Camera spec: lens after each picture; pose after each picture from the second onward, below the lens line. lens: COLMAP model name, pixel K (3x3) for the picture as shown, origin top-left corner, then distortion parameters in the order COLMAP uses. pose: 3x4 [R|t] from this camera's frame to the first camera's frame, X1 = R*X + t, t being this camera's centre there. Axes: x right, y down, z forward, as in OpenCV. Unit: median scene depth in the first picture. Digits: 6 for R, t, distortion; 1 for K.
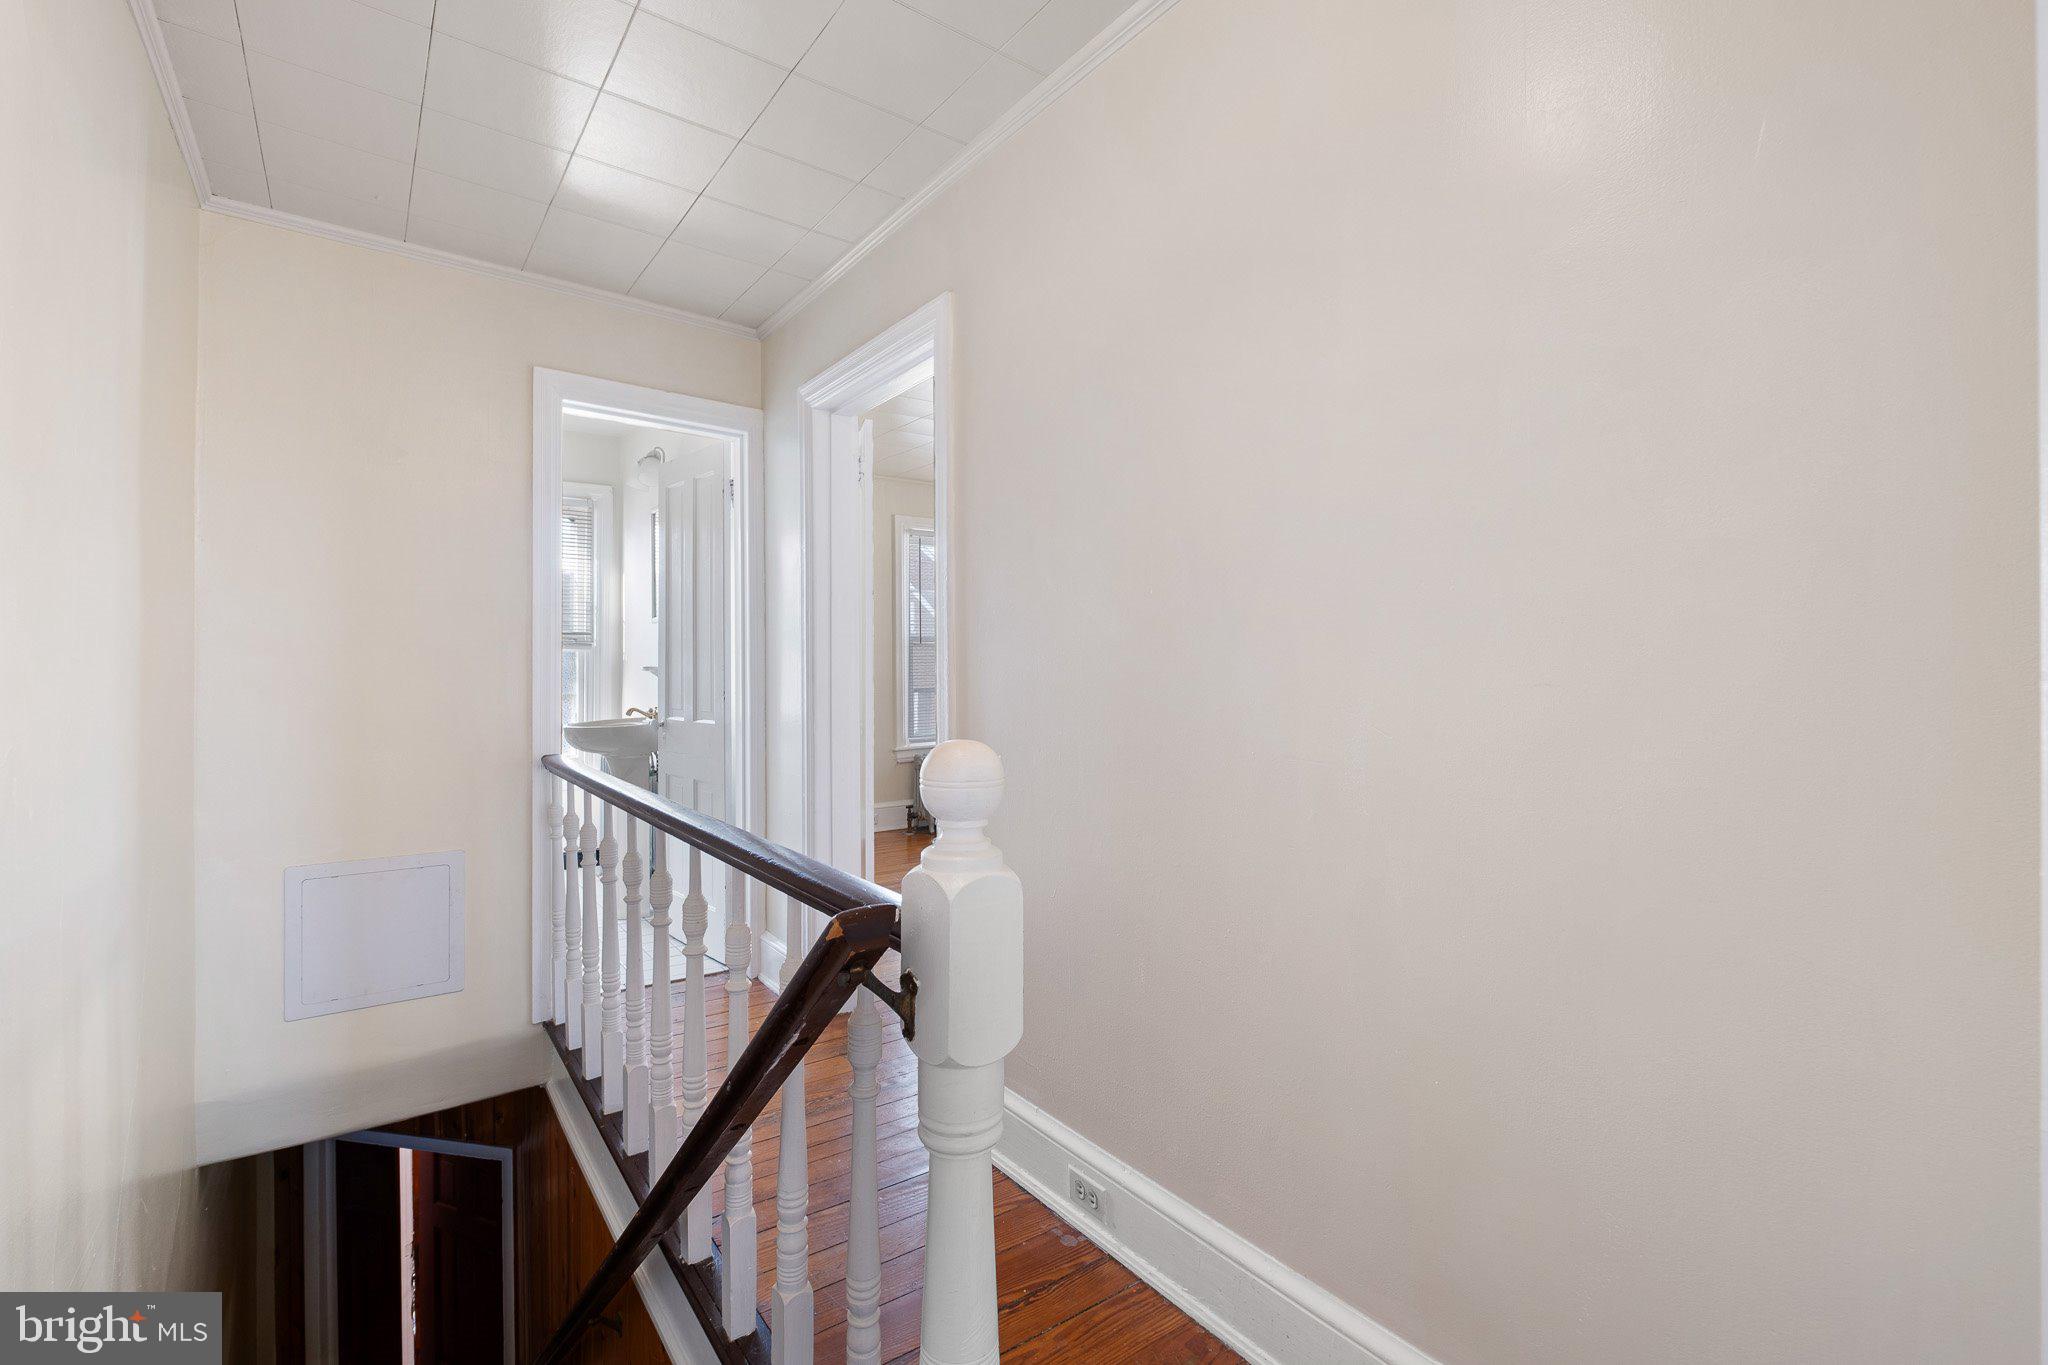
lens RADIAL K [[887.7, 0, 1026.2], [0, 887.7, 680.1], [0, 0, 1]] dist [-0.000521, -0.002351]
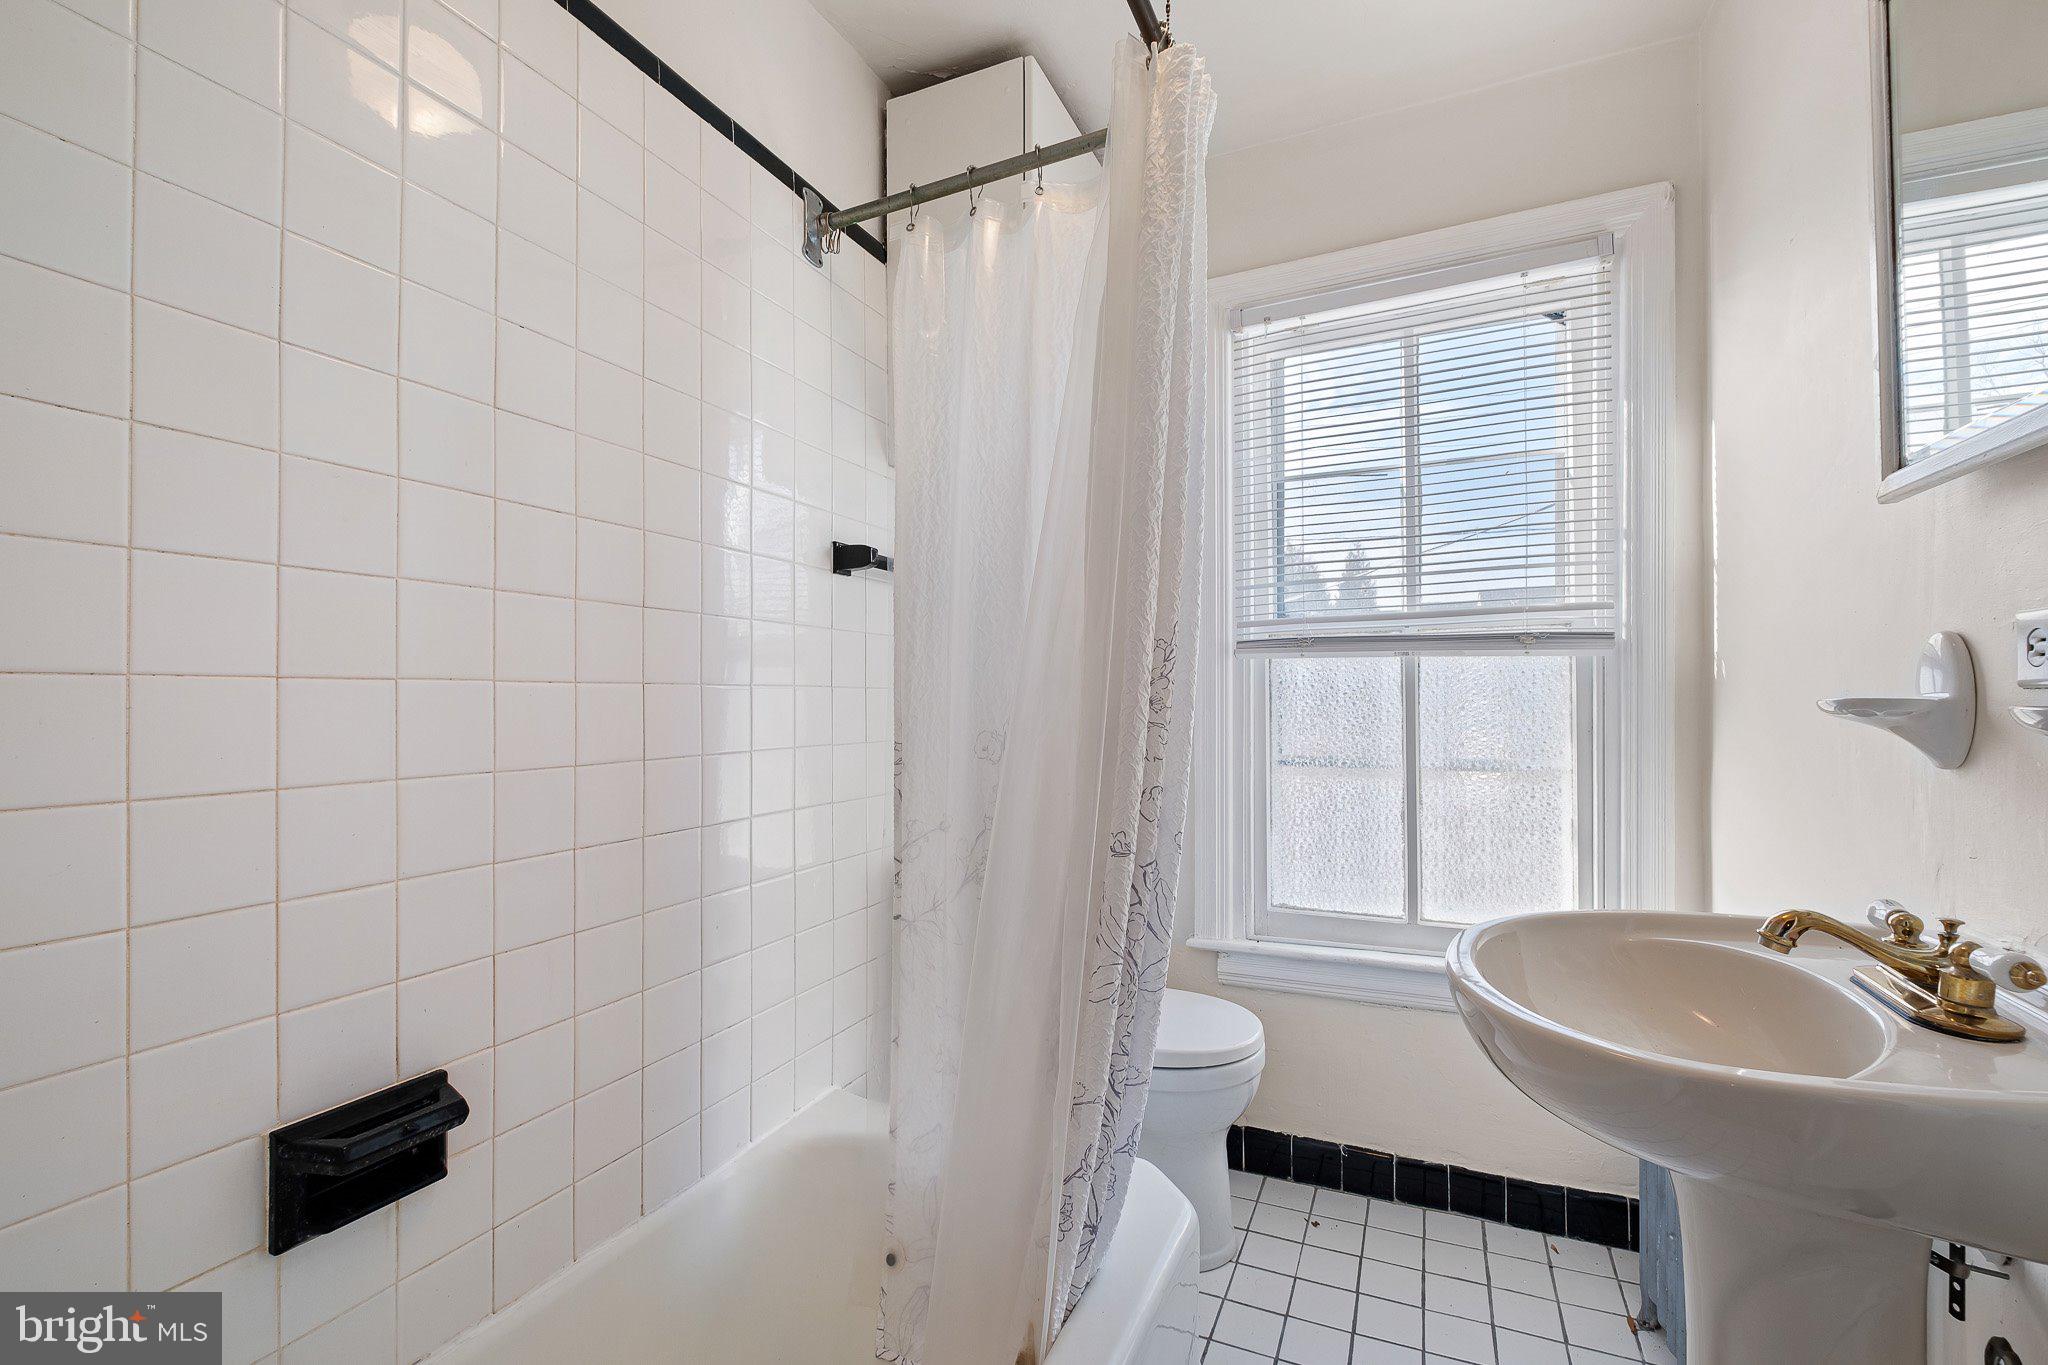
lens RADIAL K [[887.7, 0, 1021.2], [0, 887.7, 687.7], [0, 0, 1]] dist [-0.000521, -0.002351]
pose [[0.475323, -0.019007, -0.879606, -0.286660], [0.002628, 0.999793, -0.020184, -0.011939], [0.879808, 0.007283, 0.475274, 0.615009]]
